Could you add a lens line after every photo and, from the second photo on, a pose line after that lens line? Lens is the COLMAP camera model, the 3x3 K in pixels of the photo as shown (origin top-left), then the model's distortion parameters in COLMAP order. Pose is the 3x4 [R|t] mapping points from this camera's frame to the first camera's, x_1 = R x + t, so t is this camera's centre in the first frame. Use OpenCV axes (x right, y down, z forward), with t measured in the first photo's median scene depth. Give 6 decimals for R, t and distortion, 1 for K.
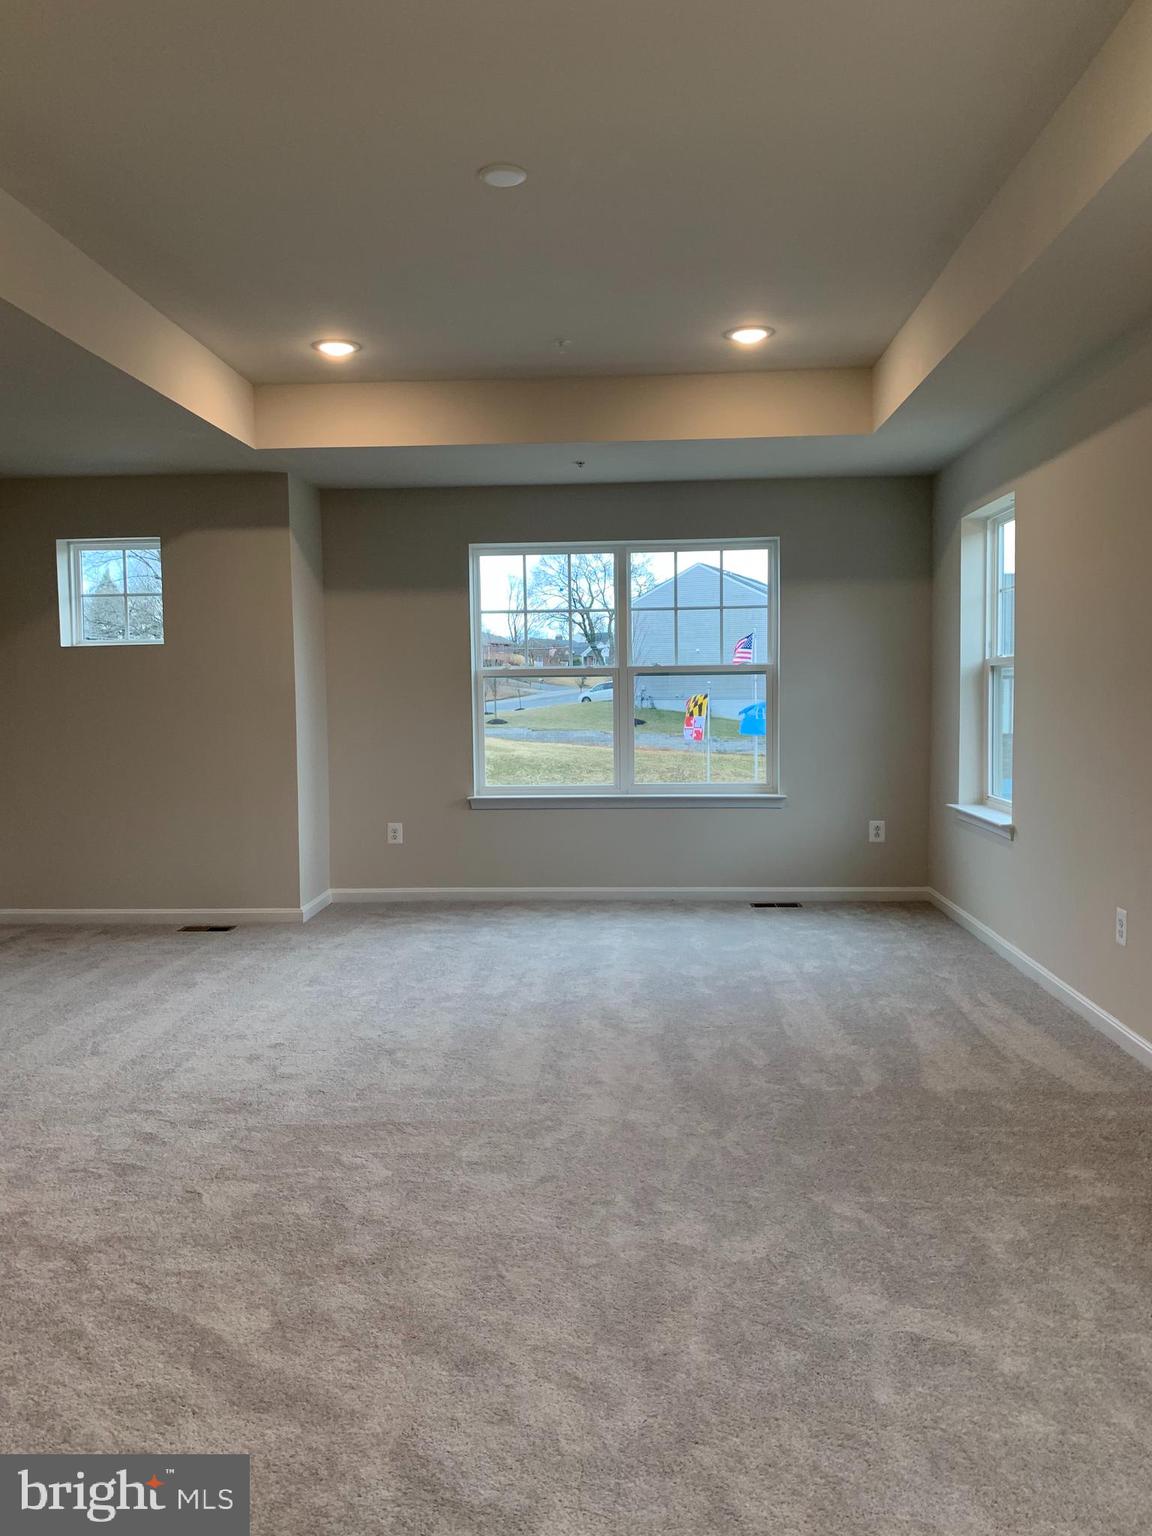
lens RADIAL K [[1176.9, 0, 601.7], [0, 1176.9, 772.4], [0, 0, 1]] dist [0.056367, -0.059626]
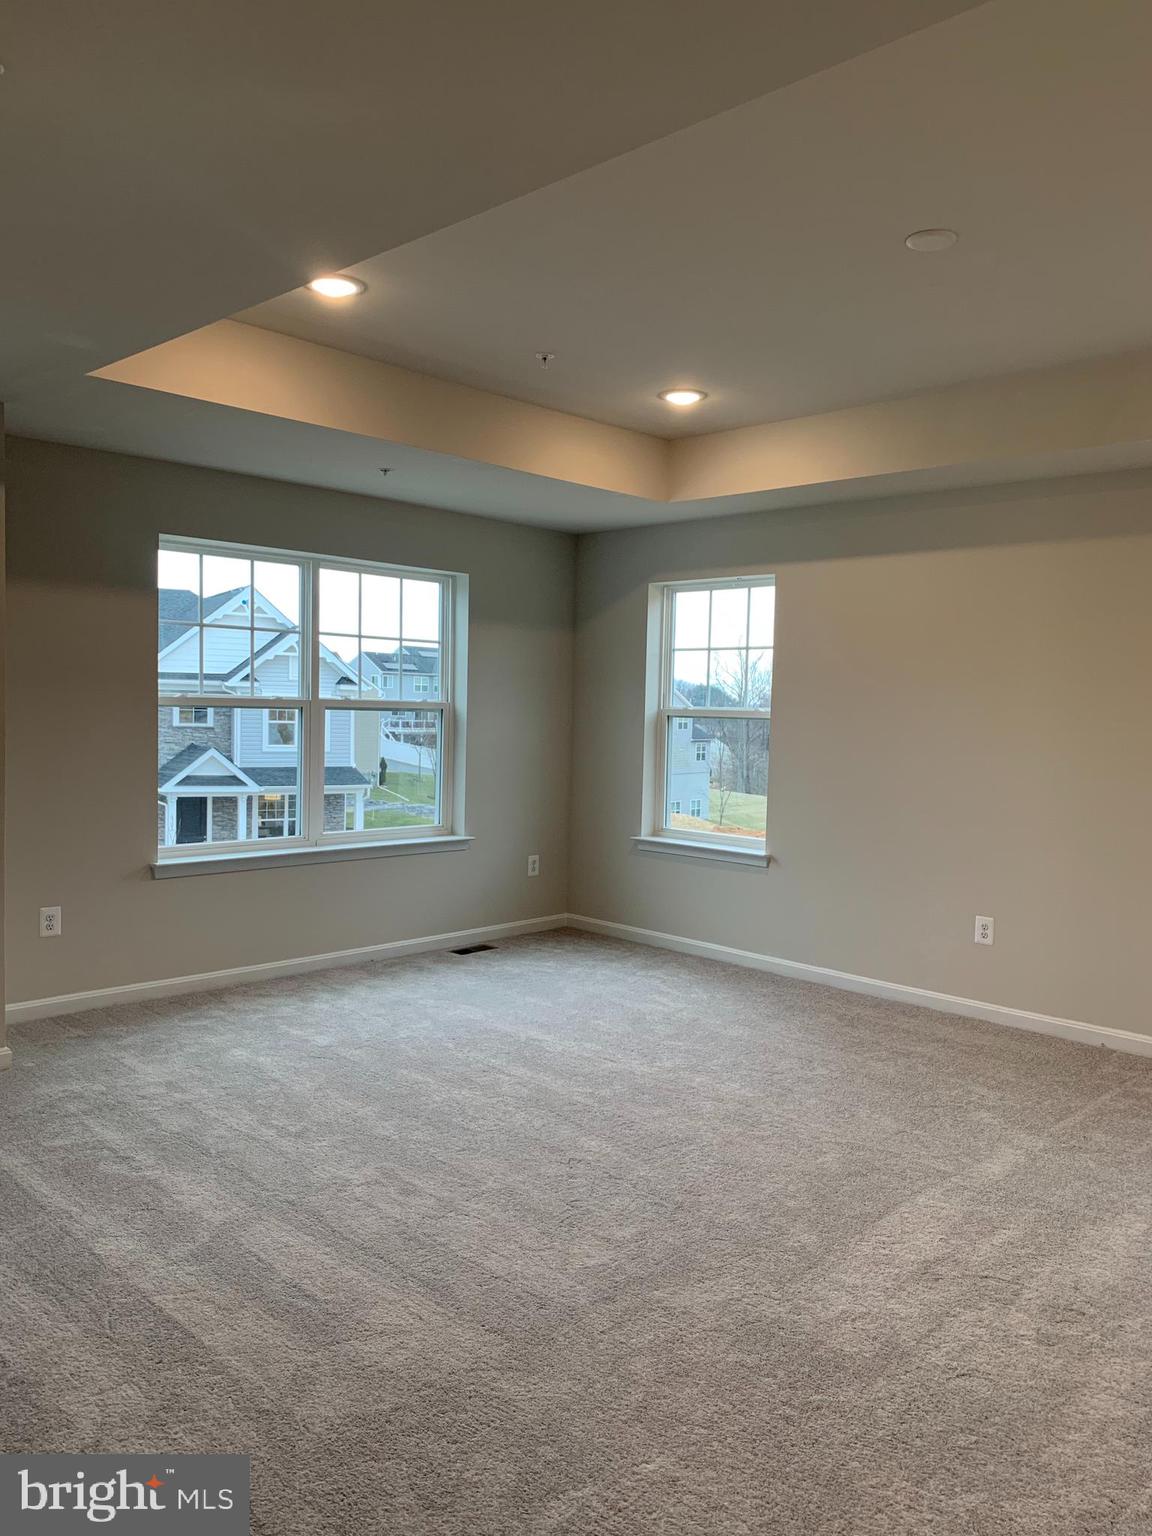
lens RADIAL K [[1143.5, 0, 575.8], [0, 1143.5, 814.9], [0, 0, 1]] dist [0.061143, 0.000603]
pose [[0.672487, -0.046764, 0.738630, -0.494814], [0.021285, 0.998811, 0.043858, -0.039183], [-0.739803, -0.013772, 0.672682, 0.292802]]
